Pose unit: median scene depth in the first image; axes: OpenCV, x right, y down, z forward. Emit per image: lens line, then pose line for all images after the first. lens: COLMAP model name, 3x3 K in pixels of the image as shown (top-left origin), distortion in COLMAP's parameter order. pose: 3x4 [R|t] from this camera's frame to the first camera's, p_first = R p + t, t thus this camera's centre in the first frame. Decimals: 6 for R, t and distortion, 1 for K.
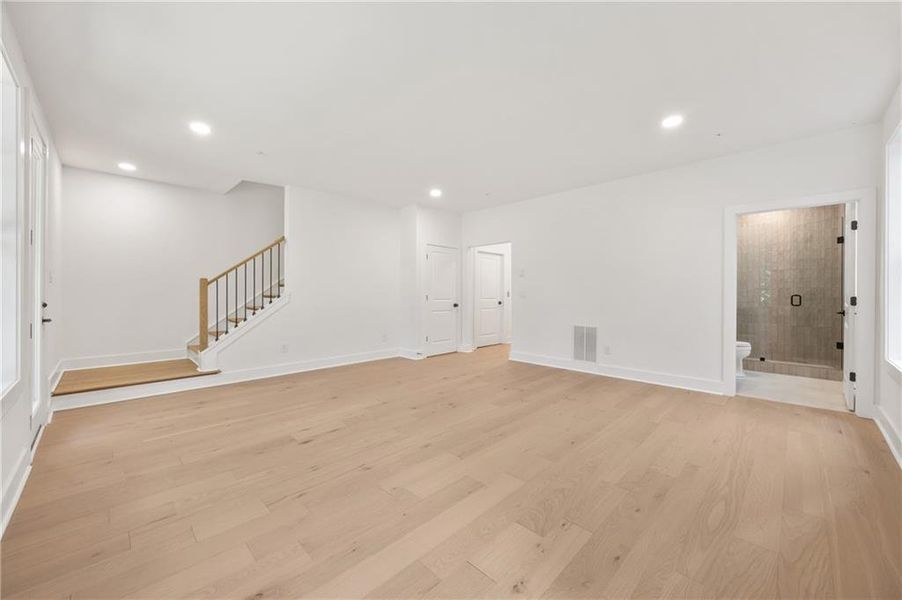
lens RADIAL K [[352.6, 0, 447.4], [0, 352.6, 293.5], [0, 0, 1]] dist [0.000342, 0.000047]
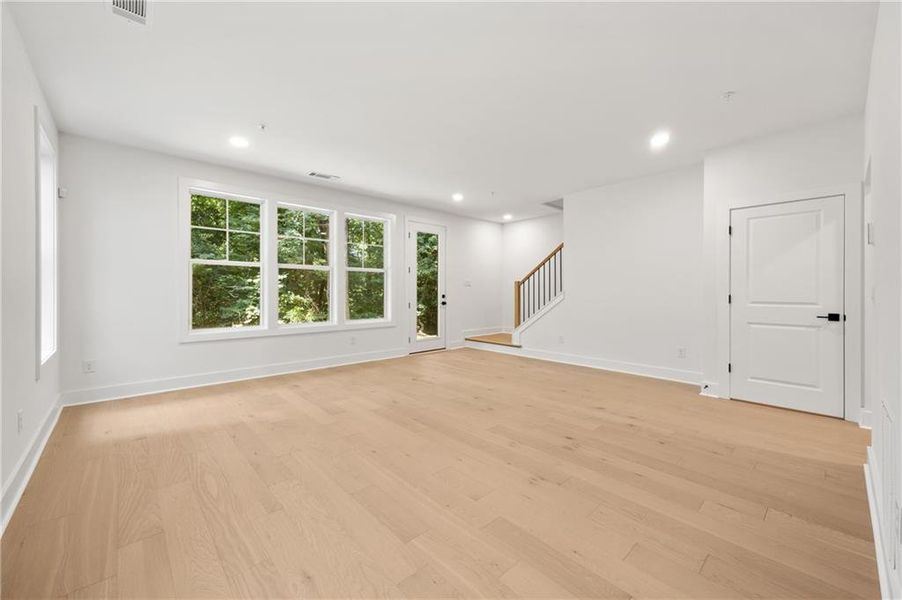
lens RADIAL K [[352.6, 0, 447.4], [0, 352.6, 293.5], [0, 0, 1]] dist [0.000342, 0.000047]
pose [[-0.042092, 0.005796, -0.999097, 0.835037], [-0.003884, 0.999975, 0.005965, 0.000076], [0.999106, 0.004131, -0.042068, 0.808450]]
